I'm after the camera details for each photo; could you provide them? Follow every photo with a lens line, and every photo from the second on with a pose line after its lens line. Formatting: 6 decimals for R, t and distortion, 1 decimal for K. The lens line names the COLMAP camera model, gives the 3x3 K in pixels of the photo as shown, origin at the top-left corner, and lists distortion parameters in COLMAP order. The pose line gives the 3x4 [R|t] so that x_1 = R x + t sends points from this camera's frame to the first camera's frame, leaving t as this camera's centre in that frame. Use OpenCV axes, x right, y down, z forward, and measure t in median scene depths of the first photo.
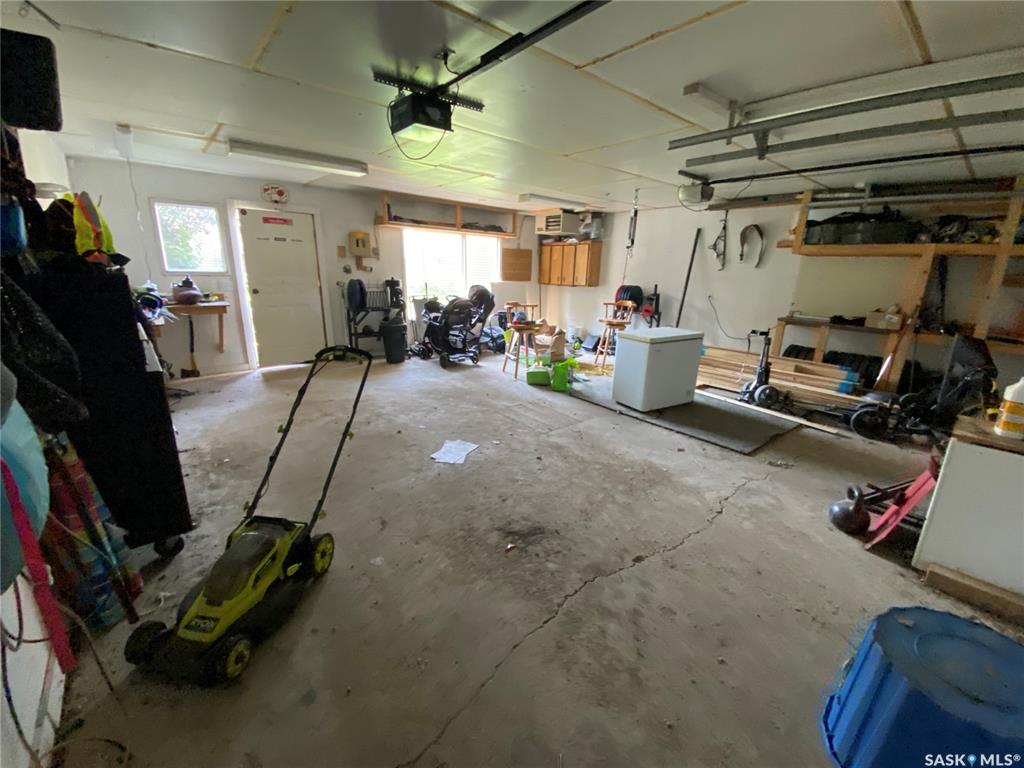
lens RADIAL K [[417.3, 0, 510.6], [0, 417.3, 380.7], [0, 0, 1]] dist [-0.015941, -0.000391]
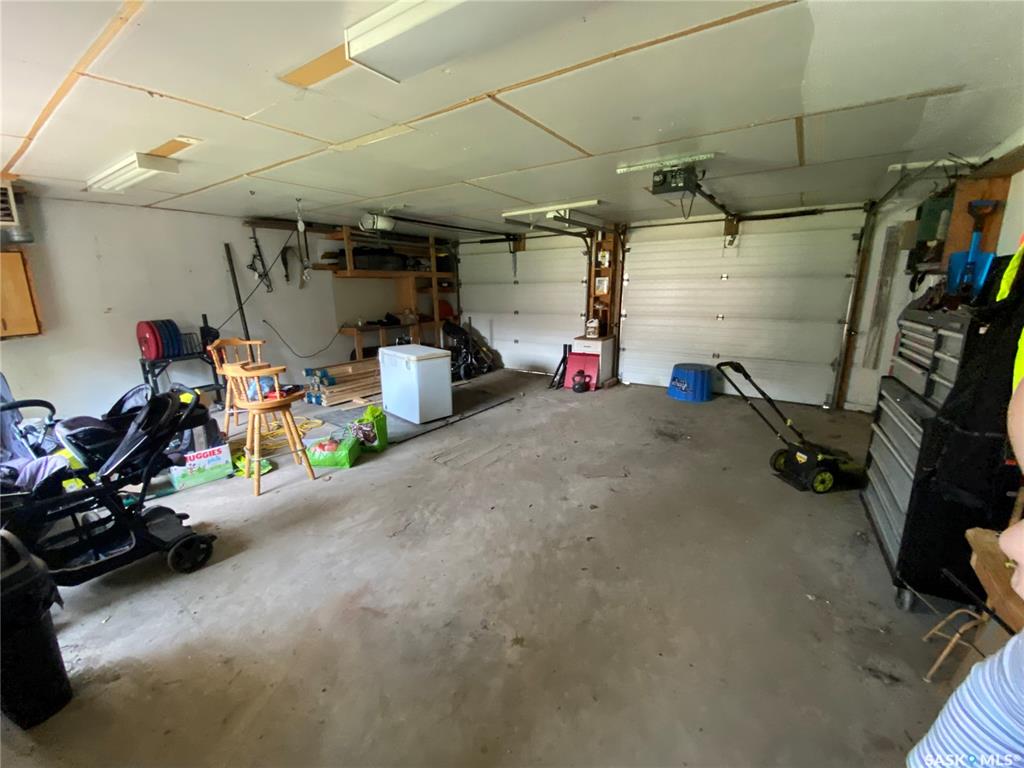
lens RADIAL K [[417.3, 0, 508.3], [0, 417.3, 381.4], [0, 0, 1]] dist [-0.015941, -0.000391]
pose [[-0.267872, -0.234287, 0.934534, -0.735817], [0.266172, 0.914235, 0.305493, -0.303249], [-0.925957, 0.330580, -0.182537, 0.998540]]
